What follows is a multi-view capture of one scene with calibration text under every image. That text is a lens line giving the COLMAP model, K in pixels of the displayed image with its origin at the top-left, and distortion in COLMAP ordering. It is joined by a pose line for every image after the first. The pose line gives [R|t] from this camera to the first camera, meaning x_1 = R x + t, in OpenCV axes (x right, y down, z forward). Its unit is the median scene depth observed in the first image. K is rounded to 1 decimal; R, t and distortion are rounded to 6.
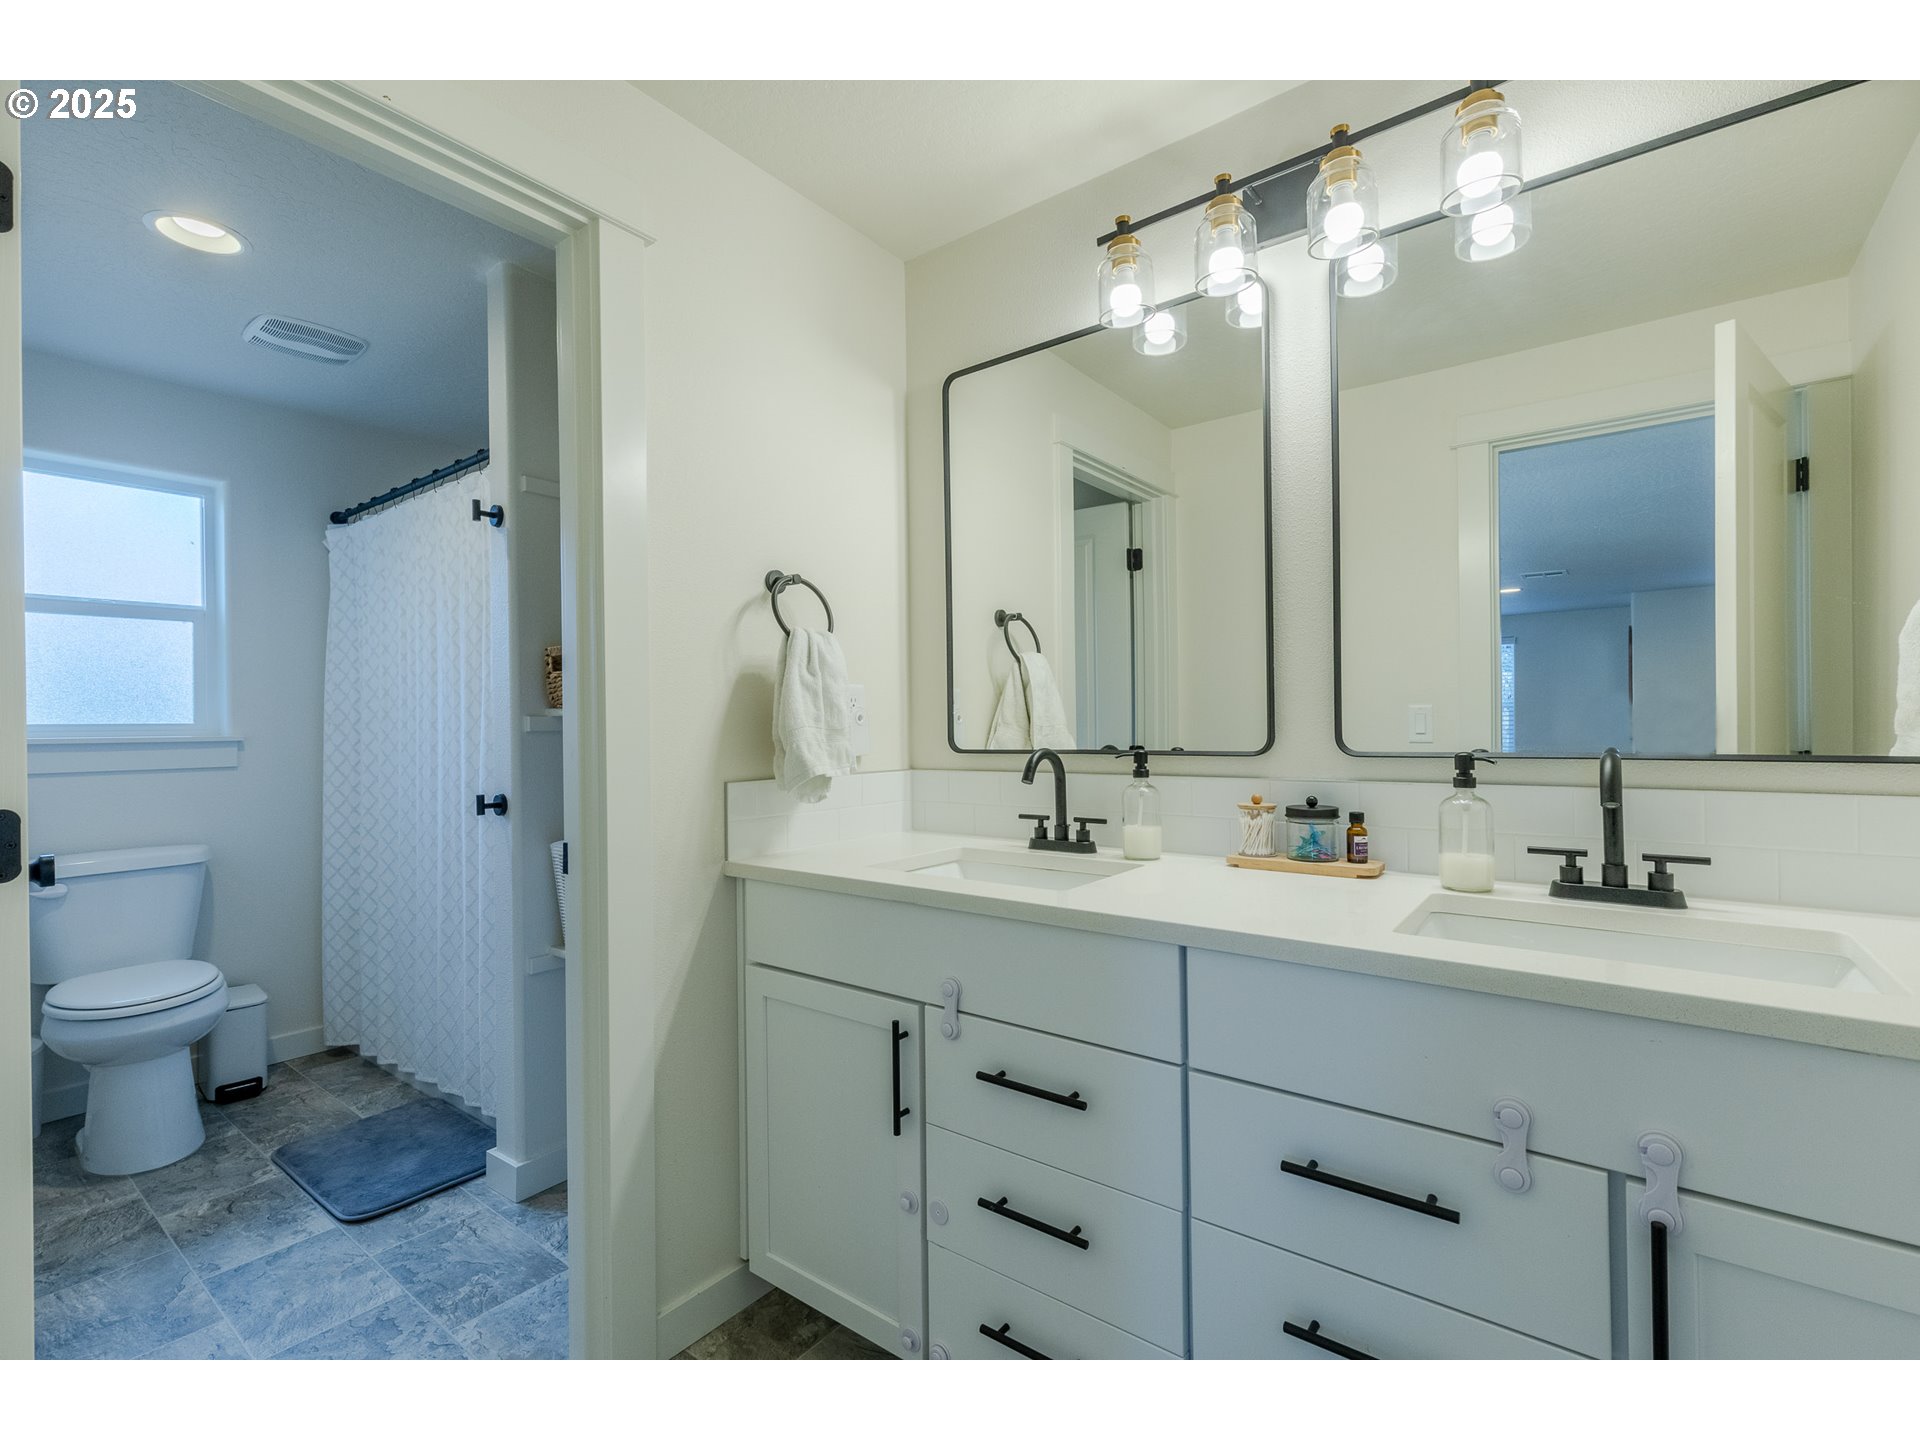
lens RADIAL K [[869.3, 0, 966.7], [0, 869.3, 707.5], [0, 0, 1]] dist [0.005539, -0.000188]
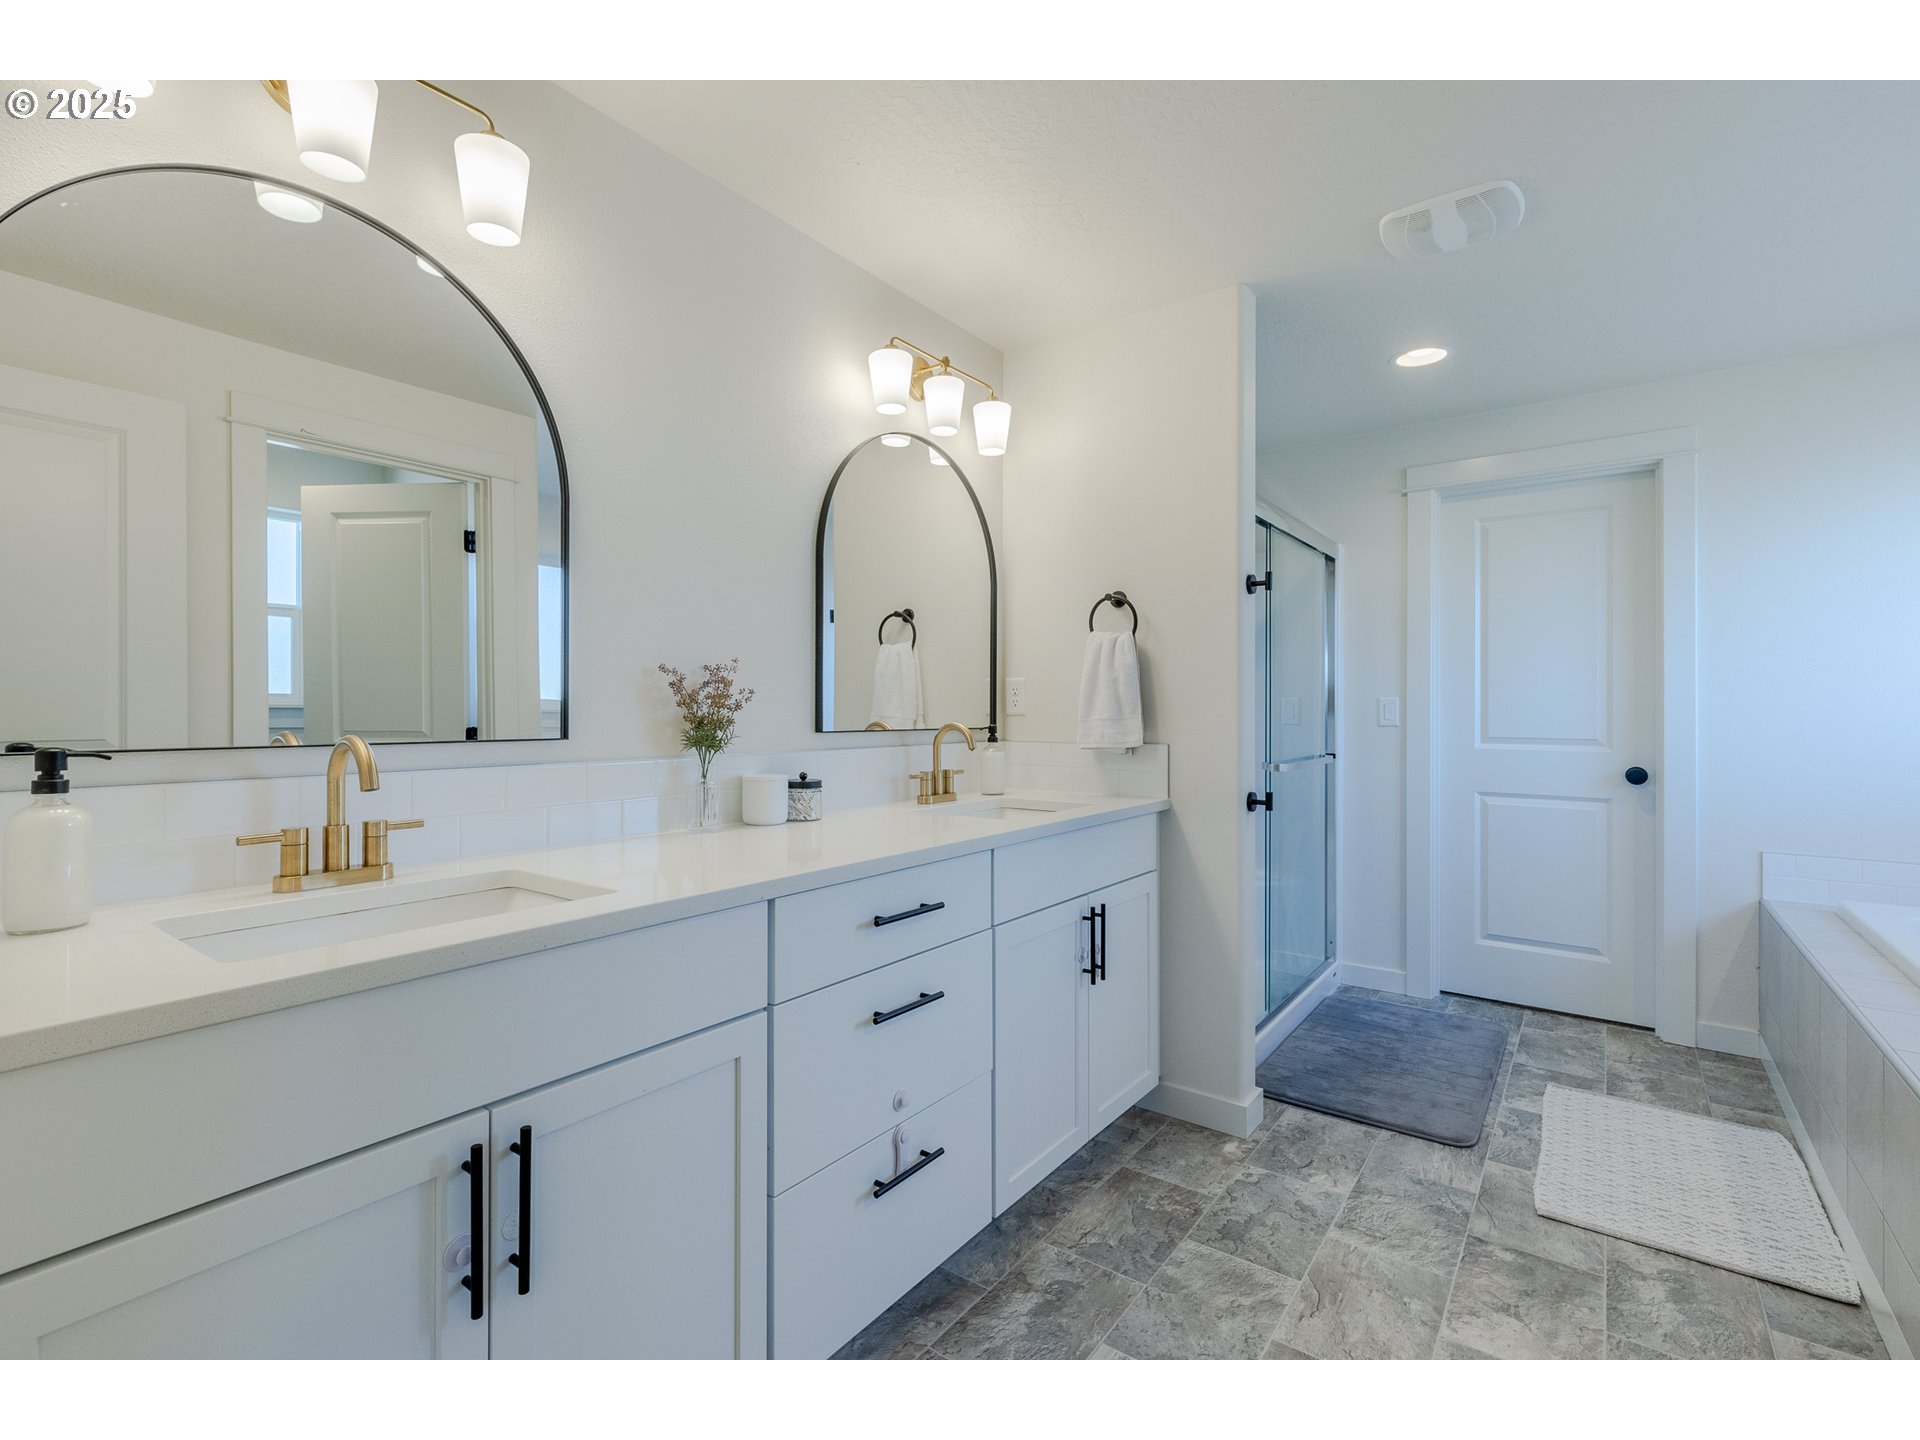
lens RADIAL K [[869.3, 0, 966.2], [0, 869.3, 718.2], [0, 0, 1]] dist [0.005539, -0.000188]
pose [[-0.021145, -0.001219, 0.999776, -1.698310], [-0.020733, 0.999785, 0.000781, 0.043656], [-0.999561, -0.020712, -0.021166, 1.305607]]
